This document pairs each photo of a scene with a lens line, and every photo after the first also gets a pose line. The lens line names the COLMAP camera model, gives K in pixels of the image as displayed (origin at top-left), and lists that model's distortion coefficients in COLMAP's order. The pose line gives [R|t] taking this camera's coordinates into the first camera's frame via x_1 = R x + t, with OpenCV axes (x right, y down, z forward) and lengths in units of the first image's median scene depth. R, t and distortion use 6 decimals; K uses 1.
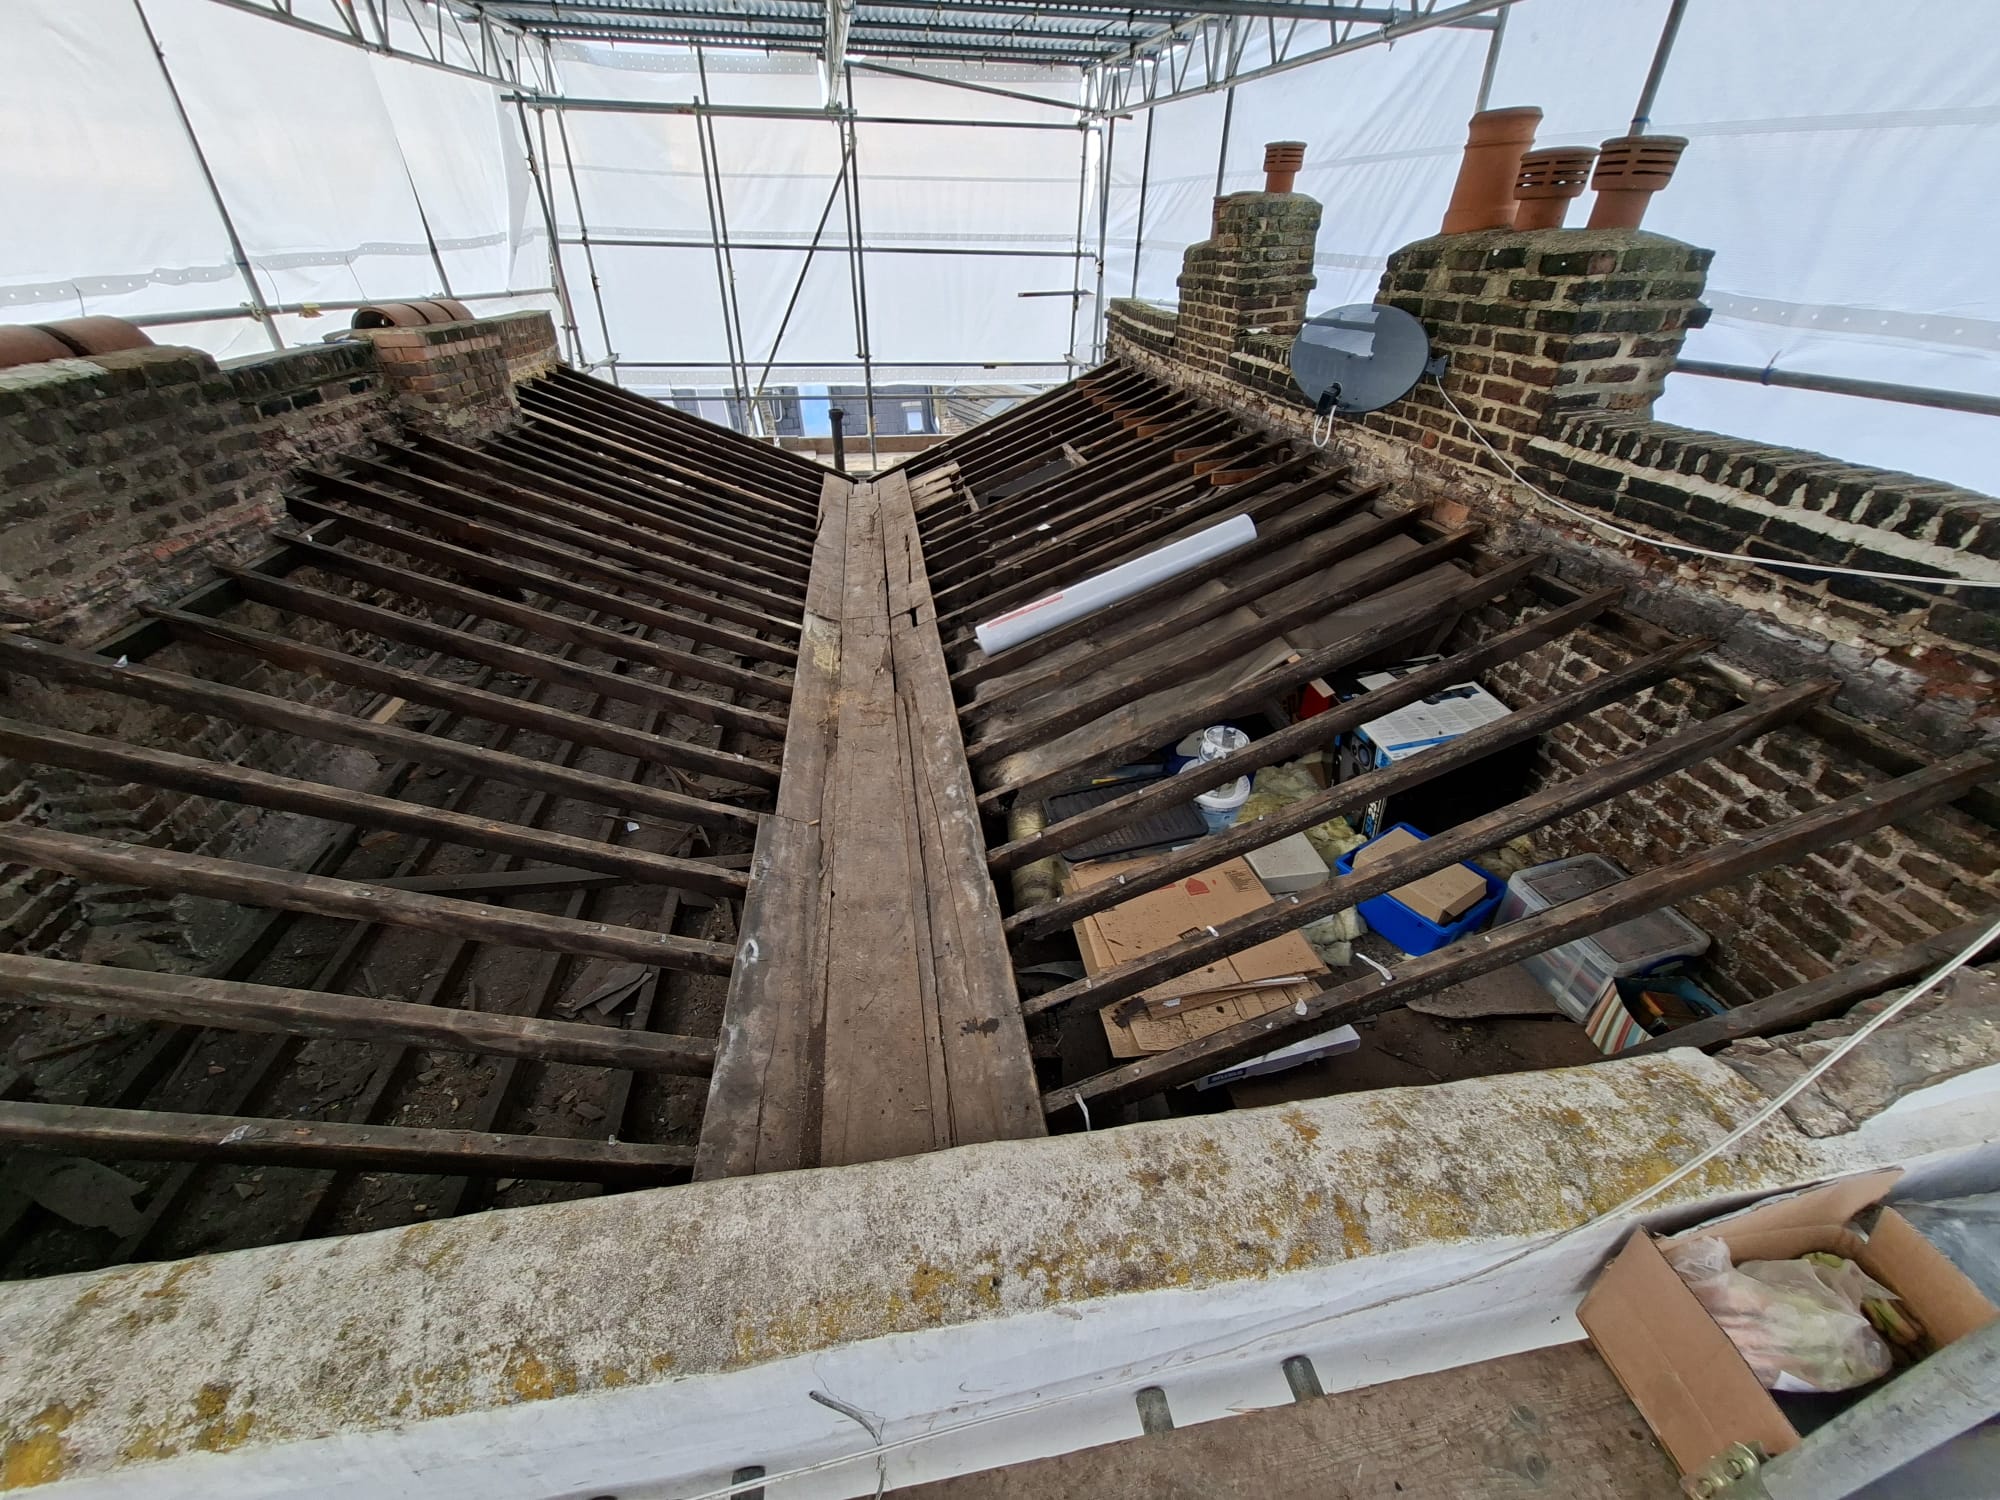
lens RADIAL K [[804.7, 0, 992.5], [0, 804.7, 759.1], [0, 0, 1]] dist [-0.003072, 0.000051]
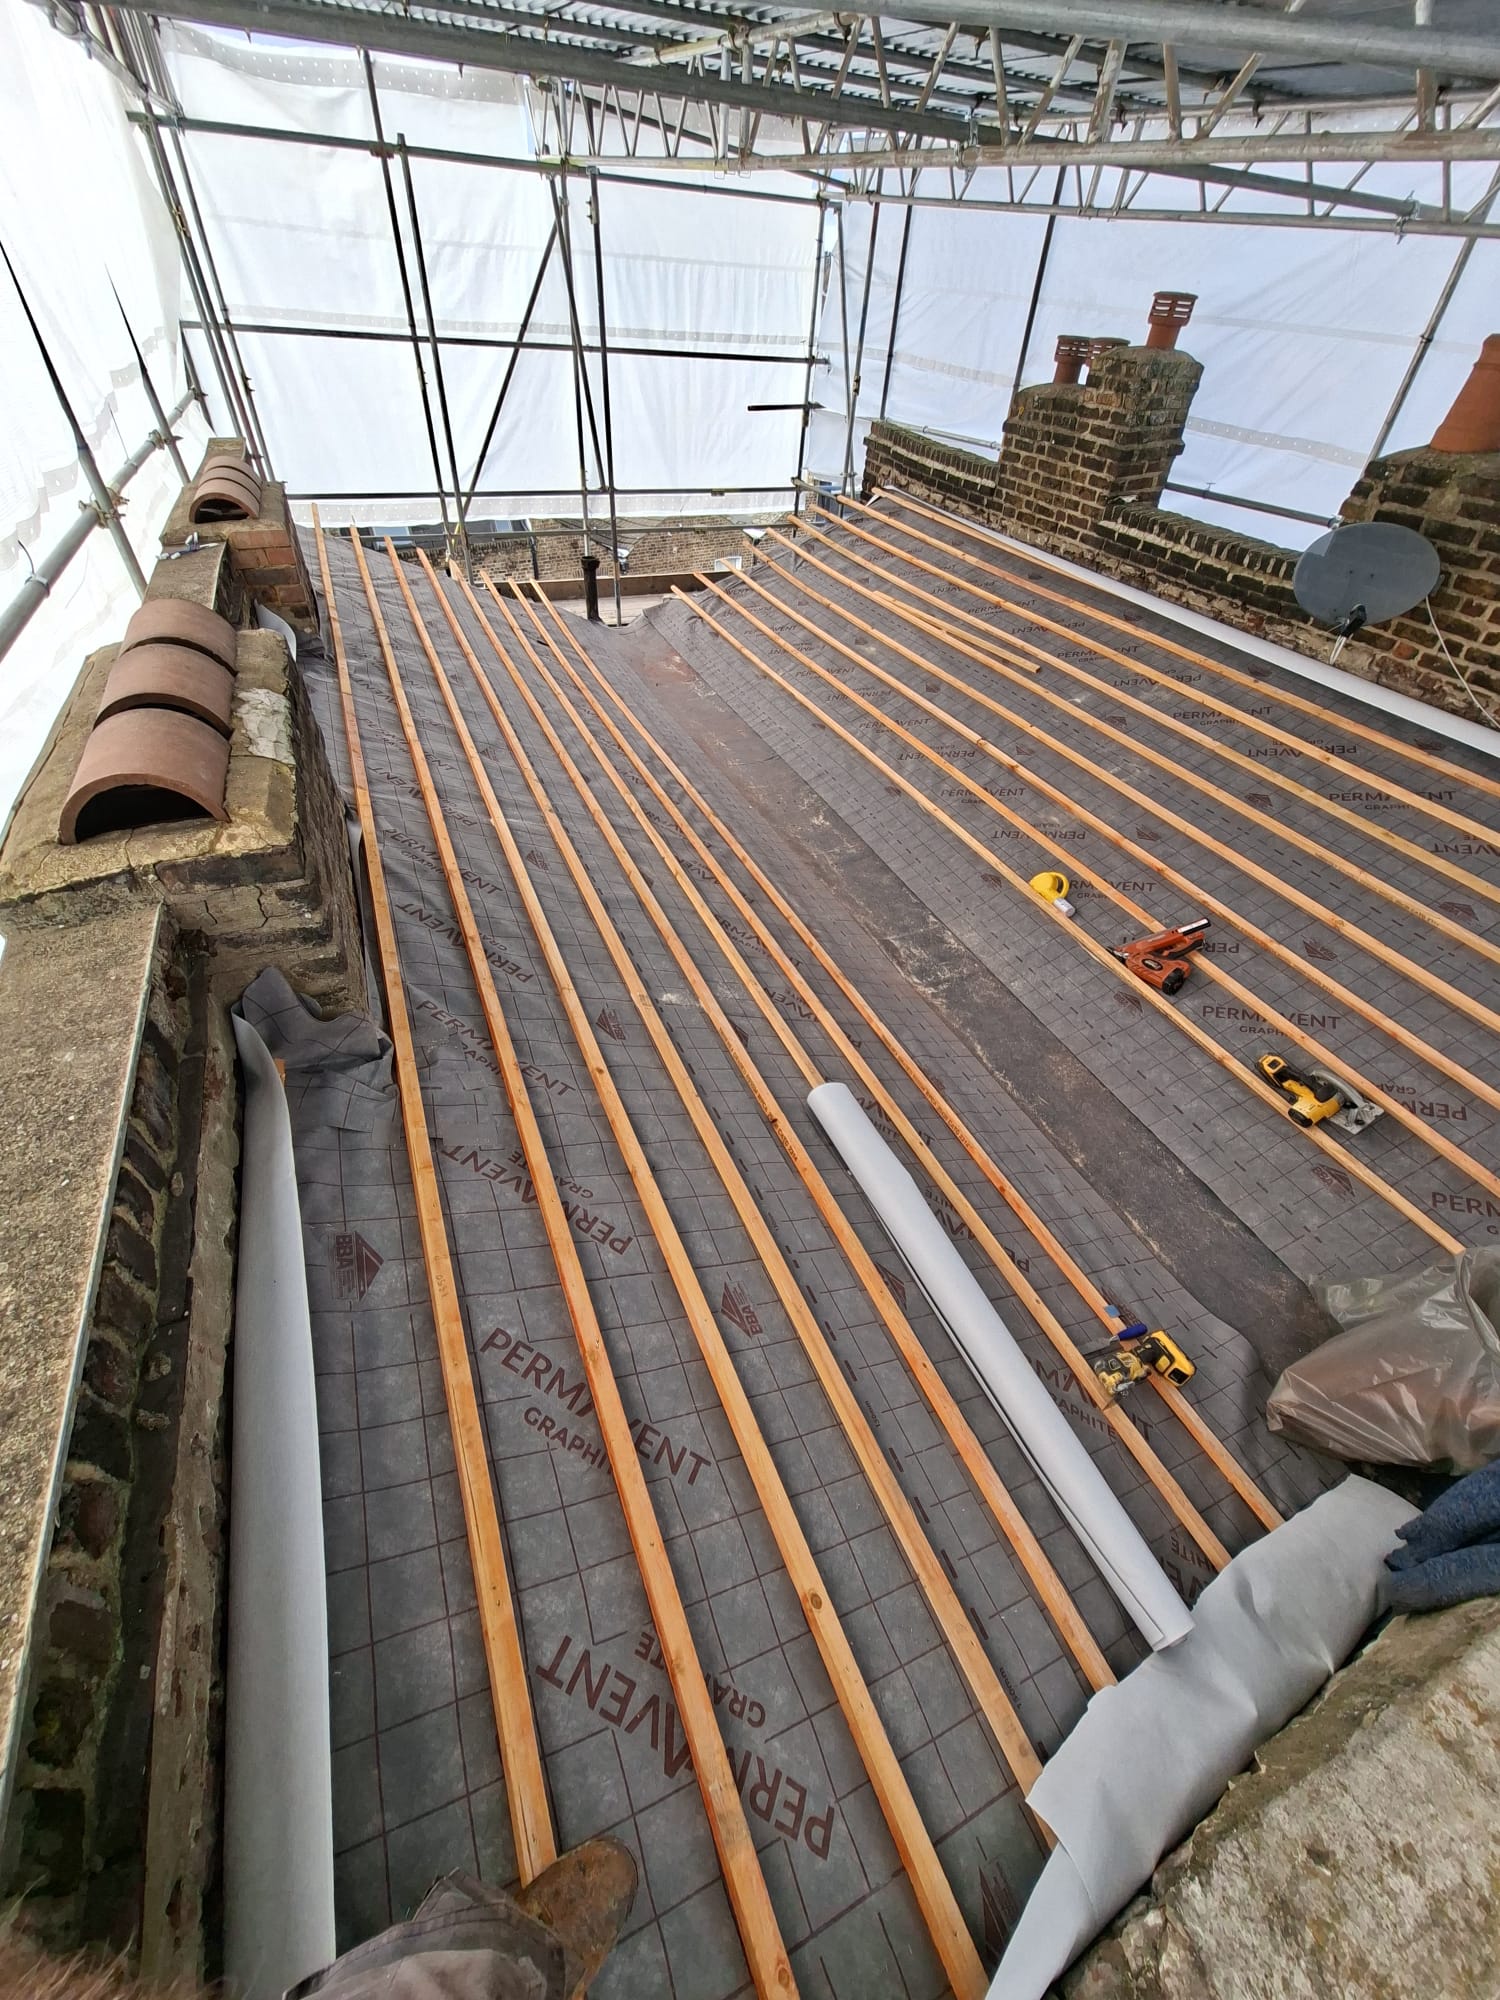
lens RADIAL K [[804.7, 0, 730.8], [0, 804.7, 1011.6], [0, 0, 1]] dist [-0.003072, 0.000051]
pose [[0.963539, -0.146462, 0.223921, -0.647480], [0.103682, 0.975873, 0.192151, -0.210543], [-0.246661, -0.161929, 0.955478, 0.084395]]
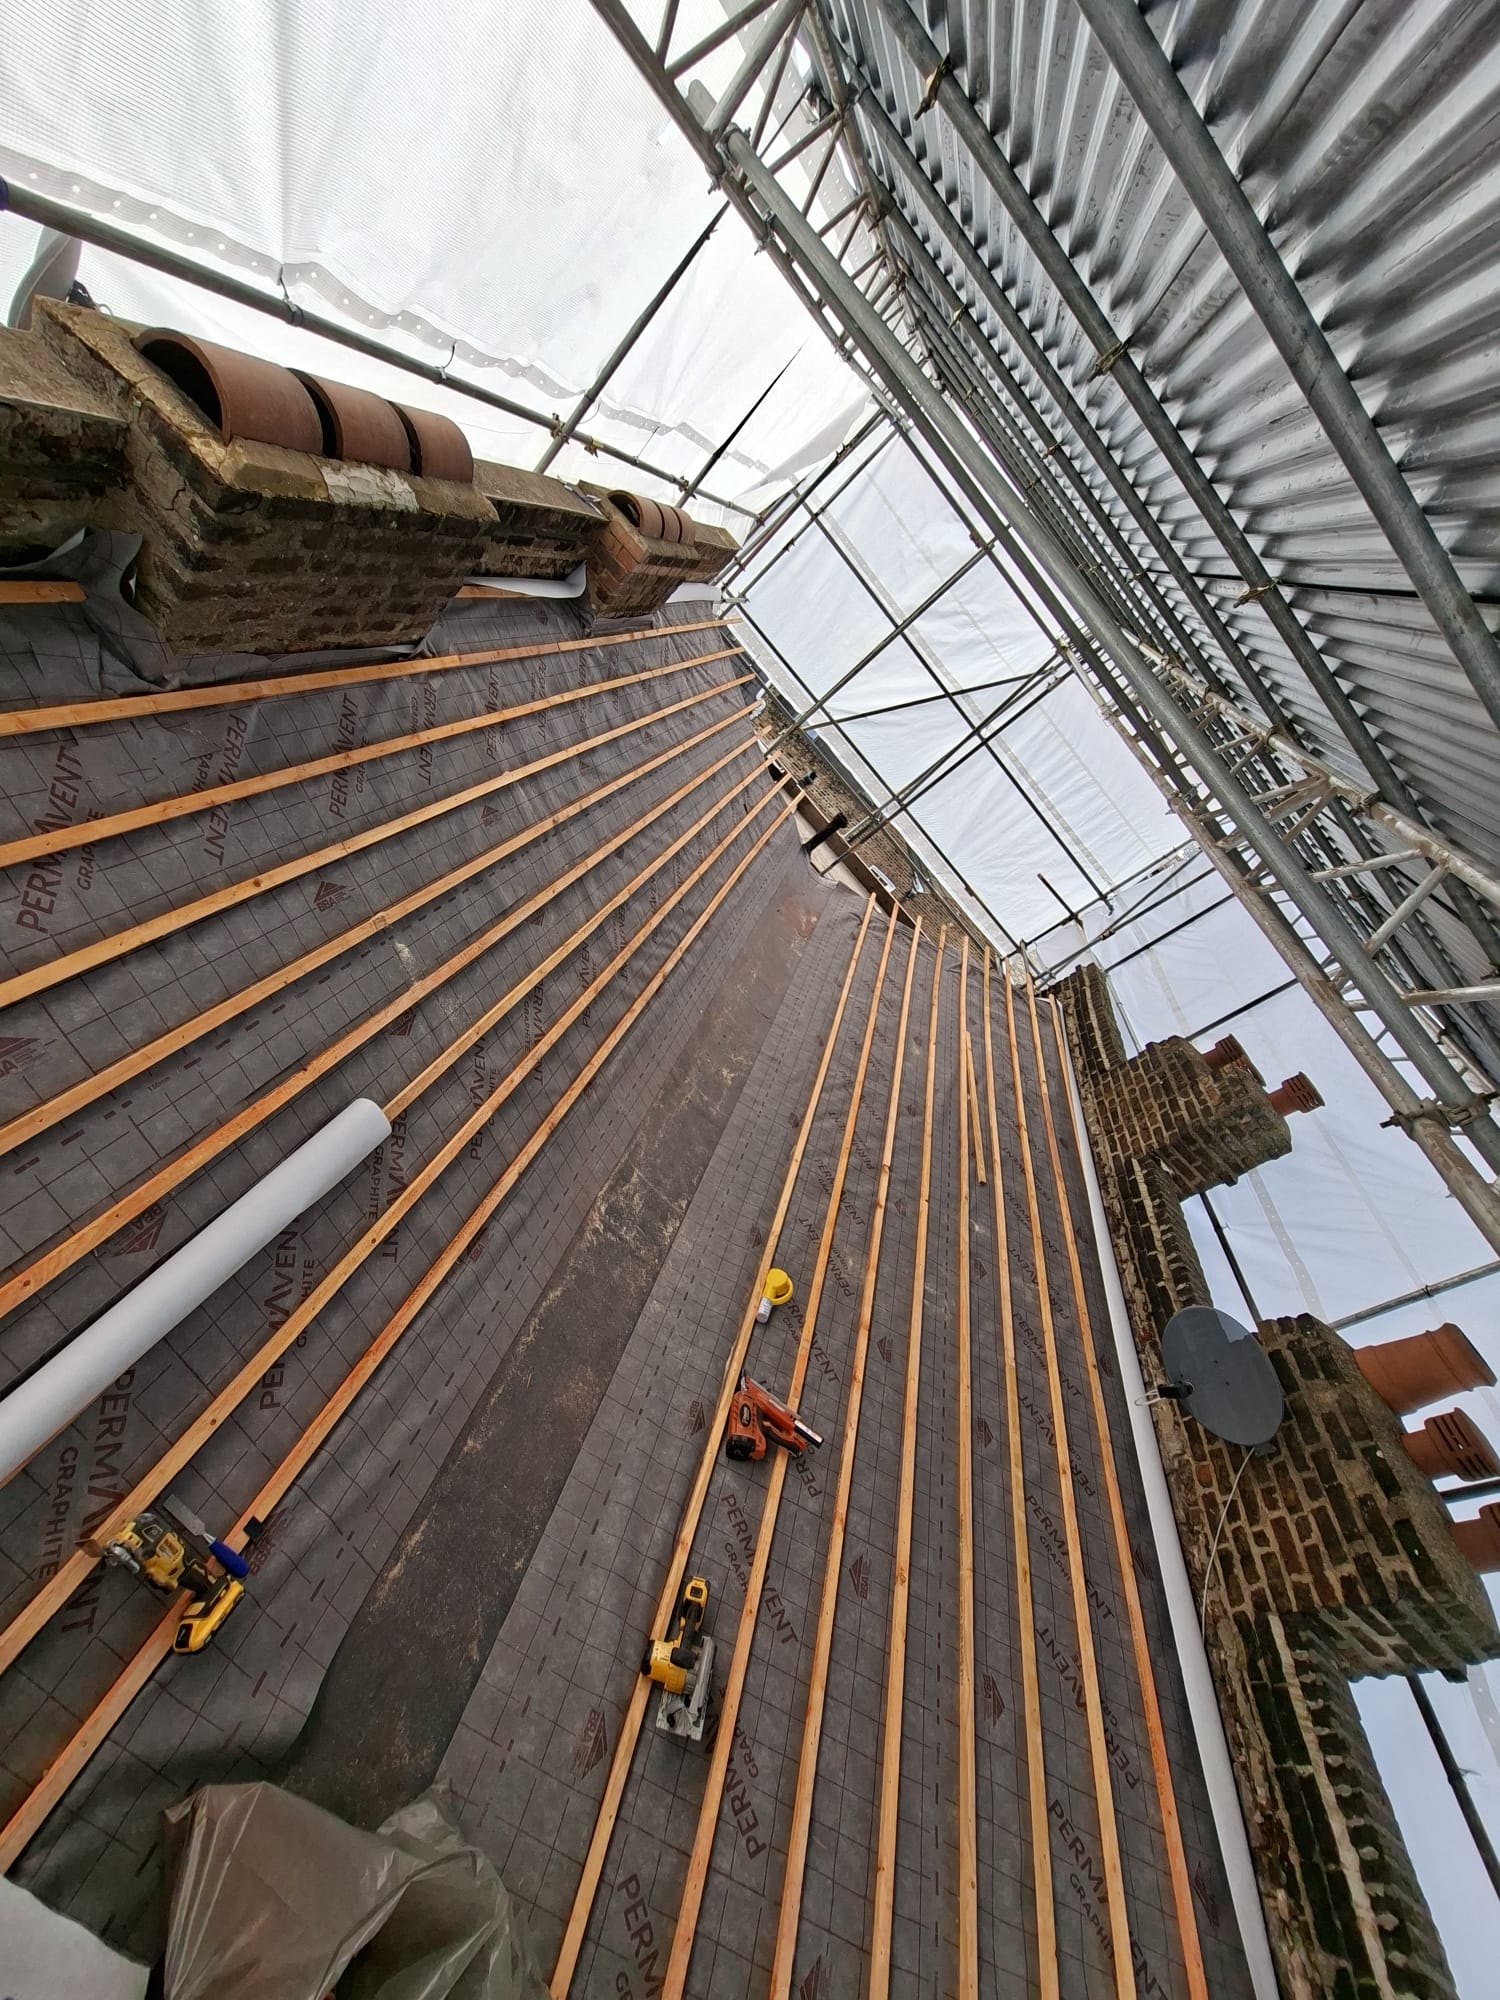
lens RADIAL K [[804.7, 0, 741.9], [0, 804.7, 986.6], [0, 0, 1]] dist [-0.003072, 0.000051]
pose [[0.633439, 0.771680, 0.057145, -0.353326], [-0.767161, 0.635943, -0.083910, -0.243420], [-0.101093, 0.009313, 0.994833, 0.033035]]
